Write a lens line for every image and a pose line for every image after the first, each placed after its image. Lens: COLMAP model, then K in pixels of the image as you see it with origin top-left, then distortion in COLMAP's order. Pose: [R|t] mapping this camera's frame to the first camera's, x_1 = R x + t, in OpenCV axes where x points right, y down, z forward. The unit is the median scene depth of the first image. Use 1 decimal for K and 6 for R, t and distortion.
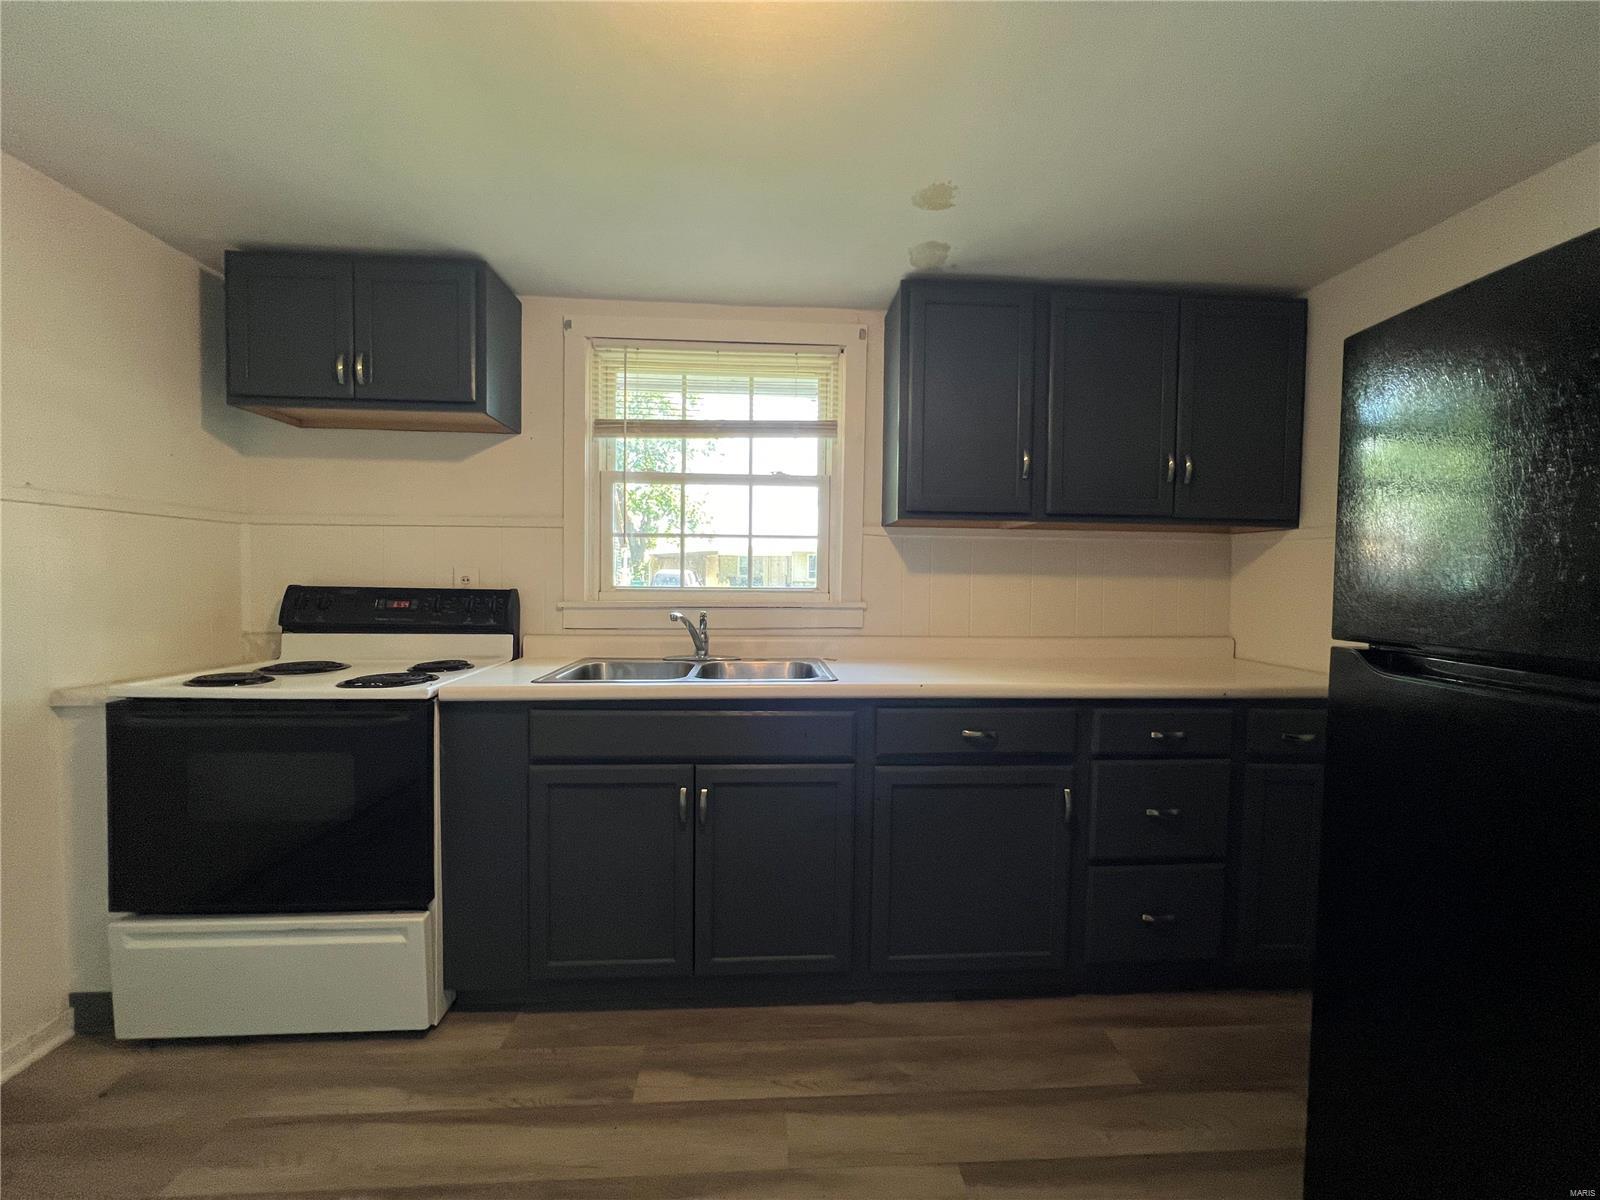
lens RADIAL K [[646.4, 0, 800.0], [0, 646.4, 600.0], [0, 0, 1]] dist [-0.000645, -0.000143]
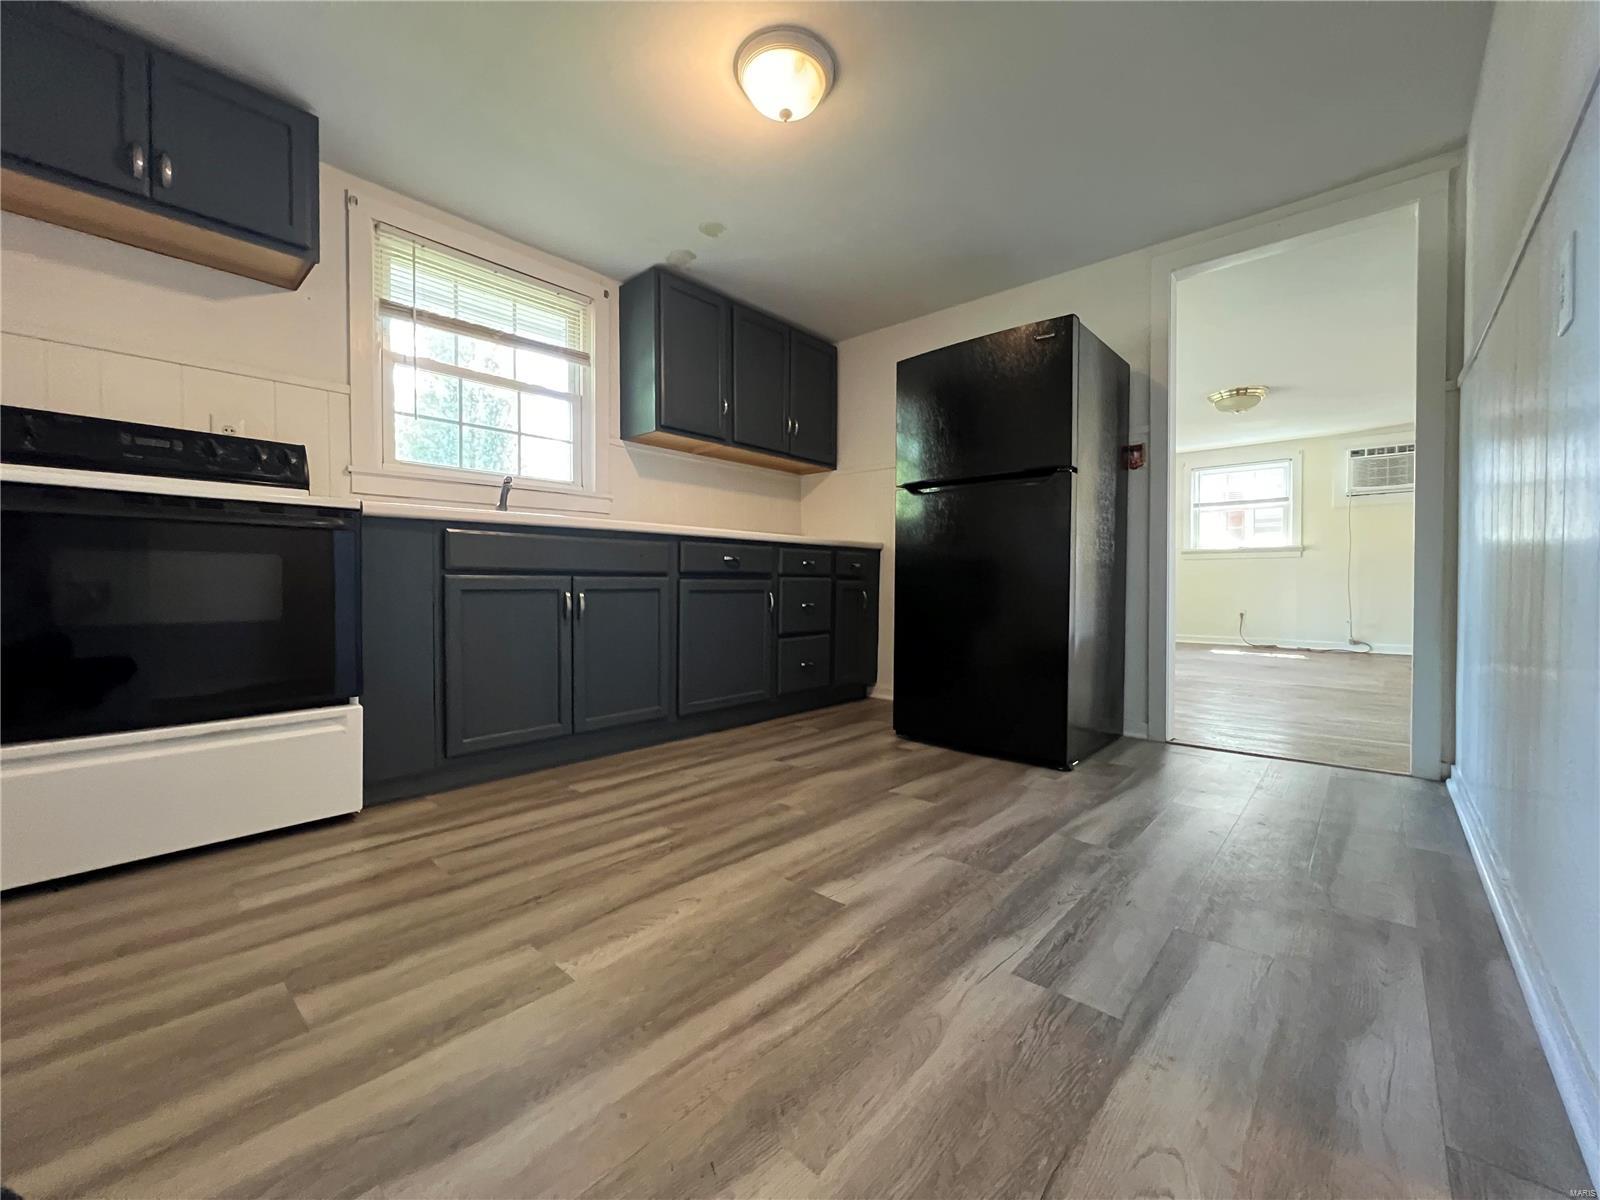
lens RADIAL K [[655.9, 0, 800.0], [0, 655.9, 600.0], [0, 0, 1]] dist [-0.002335, -0.000283]
pose [[0.712219, -0.026815, 0.701445, -0.660663], [0.034526, 0.999399, 0.003149, 0.263896], [-0.701108, 0.021976, 0.712716, -0.269471]]
